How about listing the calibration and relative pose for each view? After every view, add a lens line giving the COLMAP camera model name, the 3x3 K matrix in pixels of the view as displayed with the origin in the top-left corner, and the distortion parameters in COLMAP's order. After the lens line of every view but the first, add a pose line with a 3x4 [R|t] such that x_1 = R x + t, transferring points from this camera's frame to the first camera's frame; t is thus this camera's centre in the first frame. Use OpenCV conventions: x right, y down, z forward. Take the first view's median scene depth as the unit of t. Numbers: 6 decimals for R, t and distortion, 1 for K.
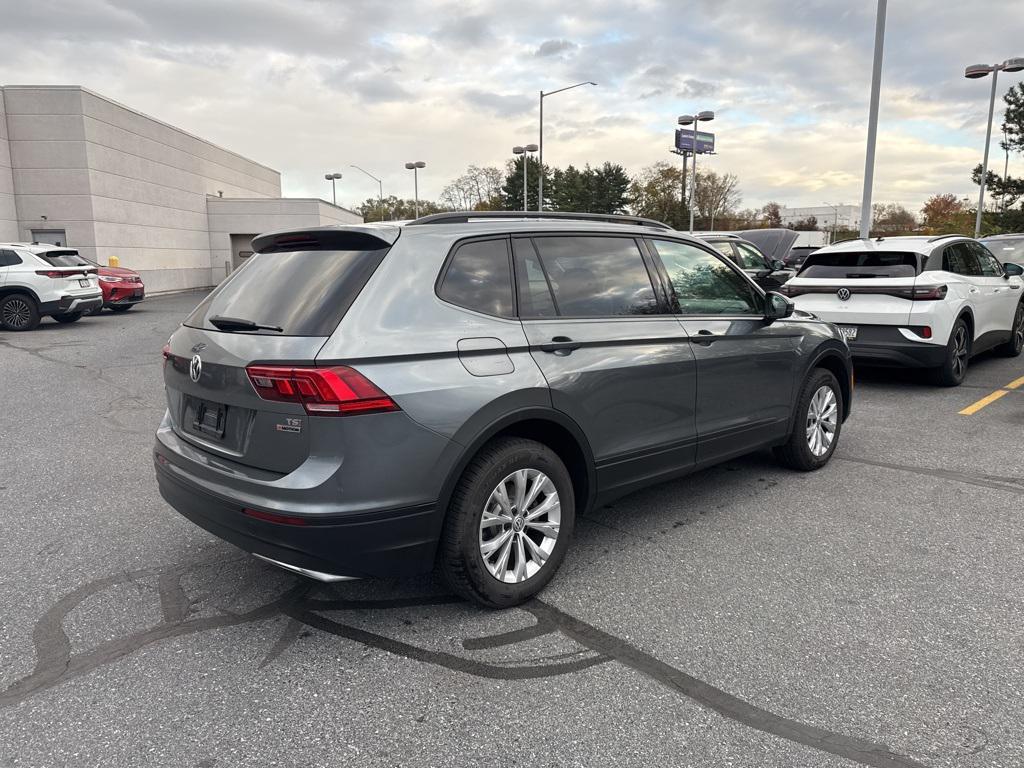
lens RADIAL K [[723.2, 0, 512.5], [0, 723.2, 376.7], [0, 0, 1]] dist [0.032166, -0.041711]
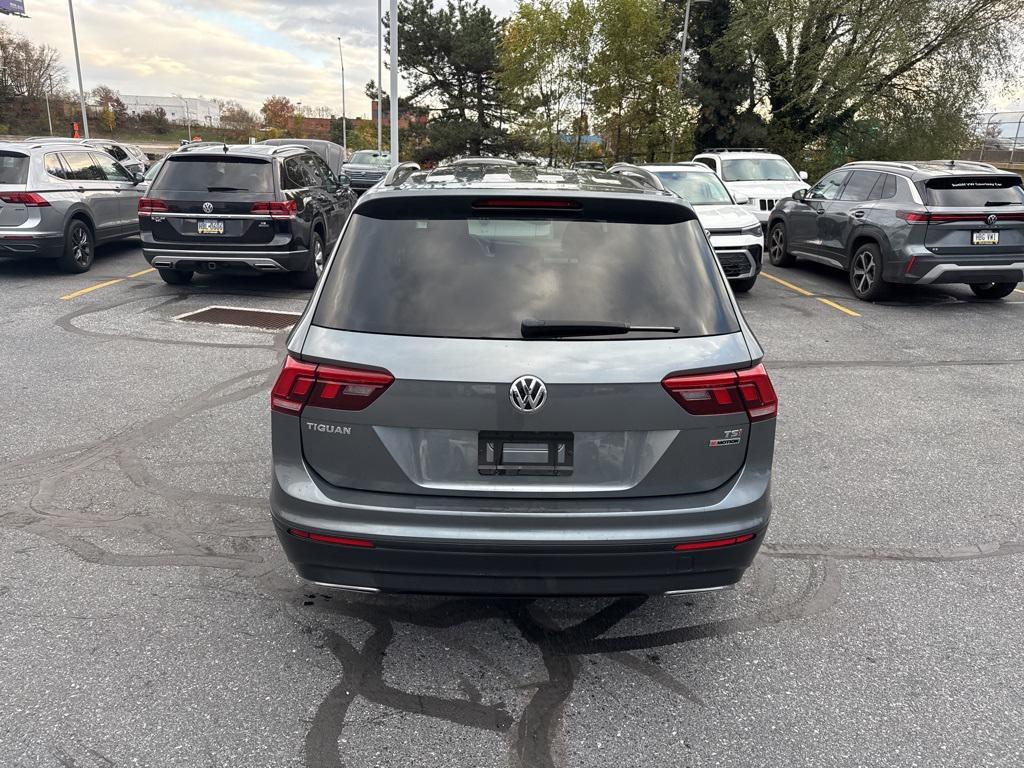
lens RADIAL K [[723.2, 0, 510.5], [0, 723.2, 385.8], [0, 0, 1]] dist [0.032166, -0.041711]
pose [[0.674239, -0.182535, 0.715600, -0.418473], [0.074232, 0.980817, 0.180245, -0.065774], [-0.734774, -0.068408, 0.674854, 0.228454]]
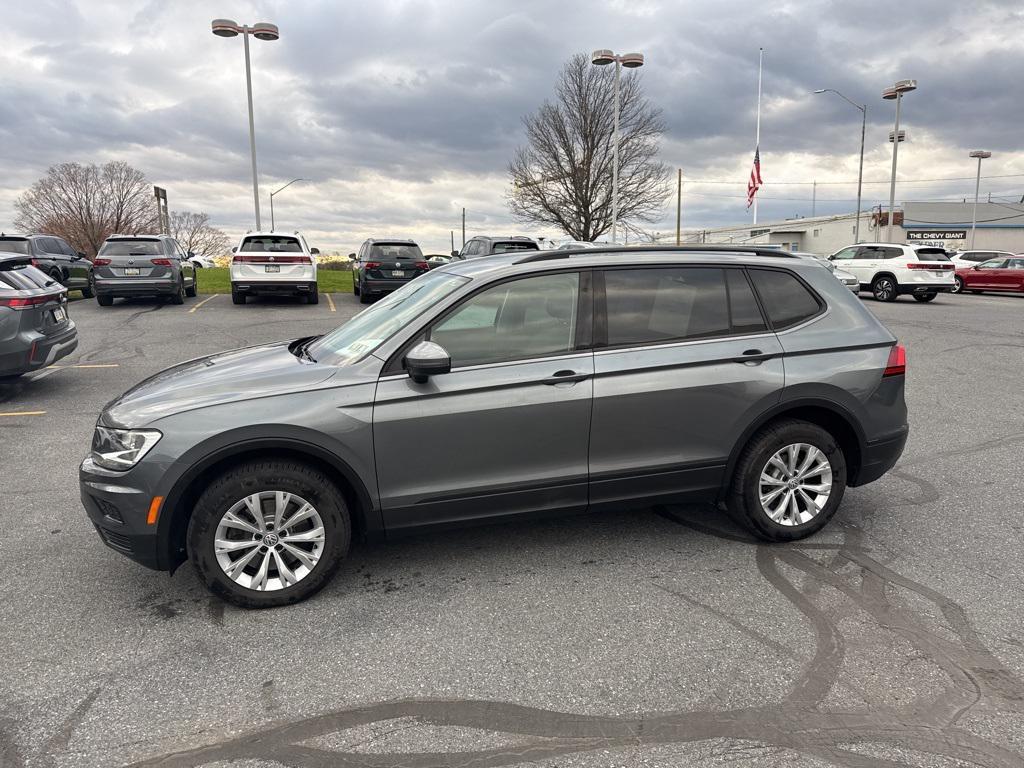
lens RADIAL K [[723.2, 0, 504.6], [0, 723.2, 383.5], [0, 0, 1]] dist [0.032166, -0.041711]
pose [[-0.885856, -0.052060, 0.461030, -0.235154], [0.095094, 0.952216, 0.290245, -0.212240], [-0.454111, 0.300957, -0.838575, 1.236644]]
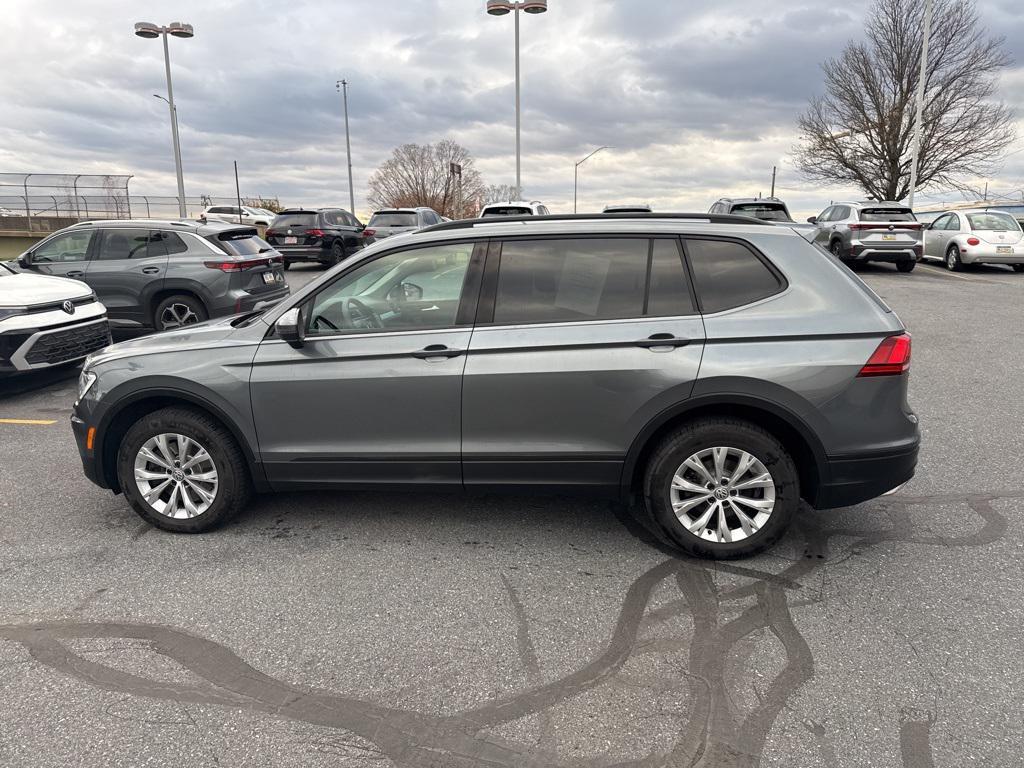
lens RADIAL K [[723.2, 0, 504.6], [0, 723.2, 383.6], [0, 0, 1]] dist [0.032166, -0.041711]
pose [[-0.615973, -0.134274, 0.776239, -0.469339], [0.148375, 0.947955, 0.281718, -0.174821], [-0.773668, 0.288706, -0.563992, 1.028211]]
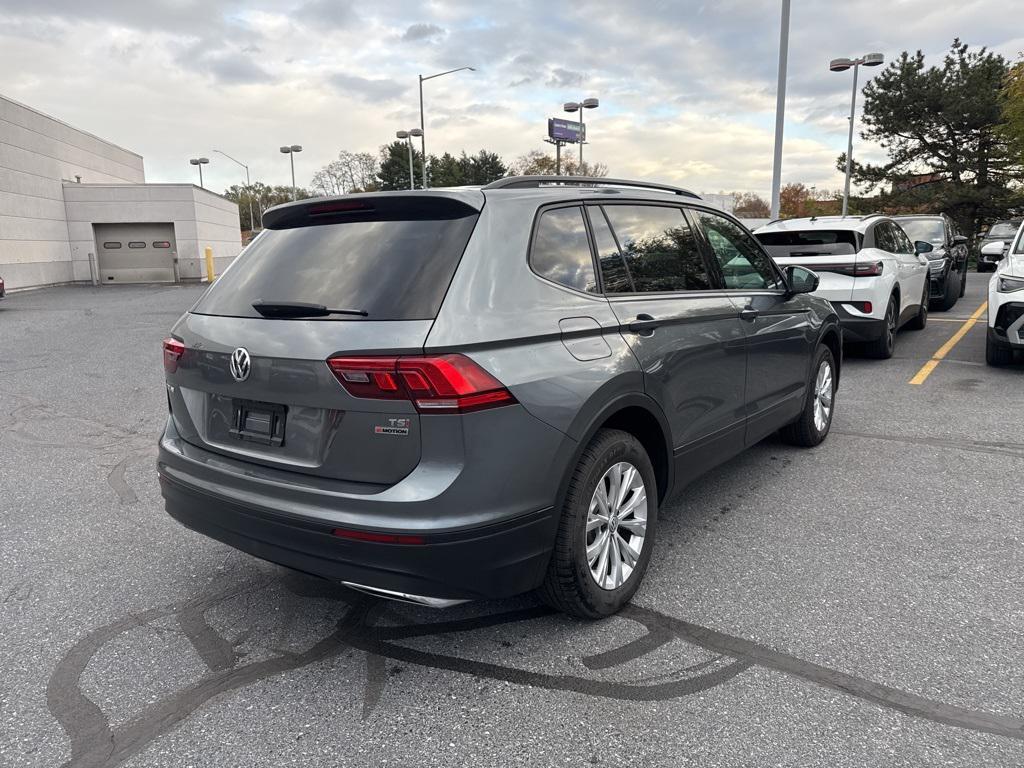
lens RADIAL K [[723.2, 0, 510.4], [0, 723.2, 384.7], [0, 0, 1]] dist [0.032166, -0.041711]
pose [[0.986167, -0.042739, 0.160151, -0.115633], [0.038704, 0.998852, 0.028227, 0.000113], [-0.161173, -0.021638, 0.986689, 0.060164]]
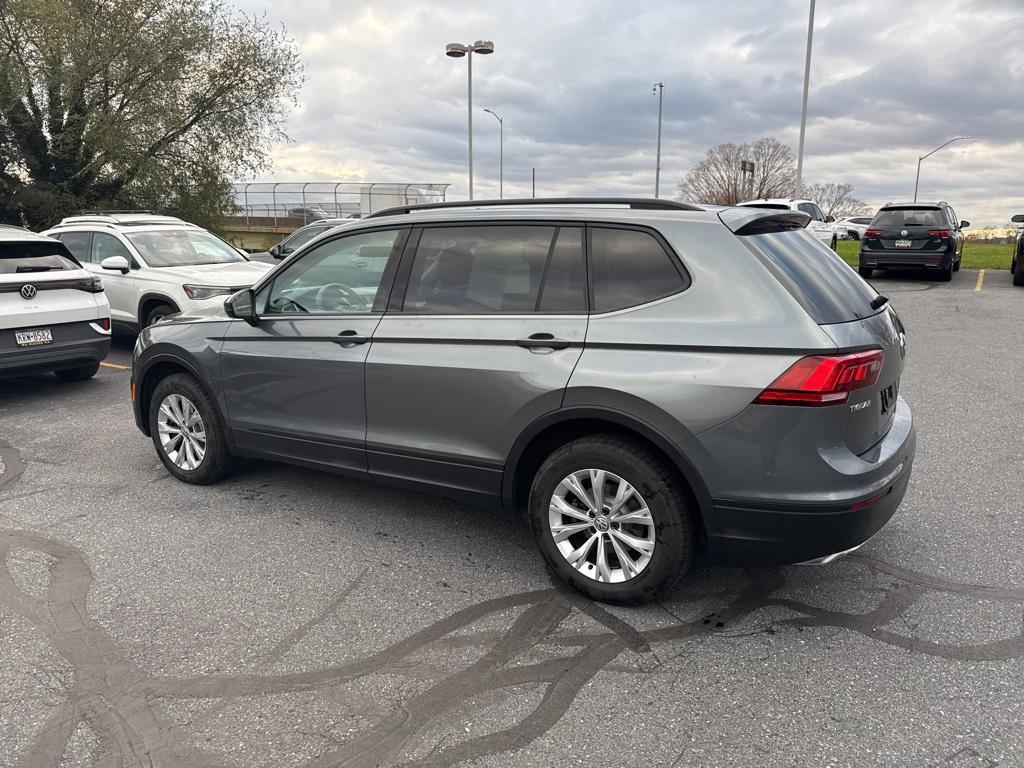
lens RADIAL K [[723.2, 0, 504.9], [0, 723.2, 389.7], [0, 0, 1]] dist [0.032166, -0.041711]
pose [[-0.234696, -0.178618, 0.955517, -0.566803], [0.159335, 0.962609, 0.219080, -0.116940], [-0.958921, 0.203665, -0.197461, 0.765816]]
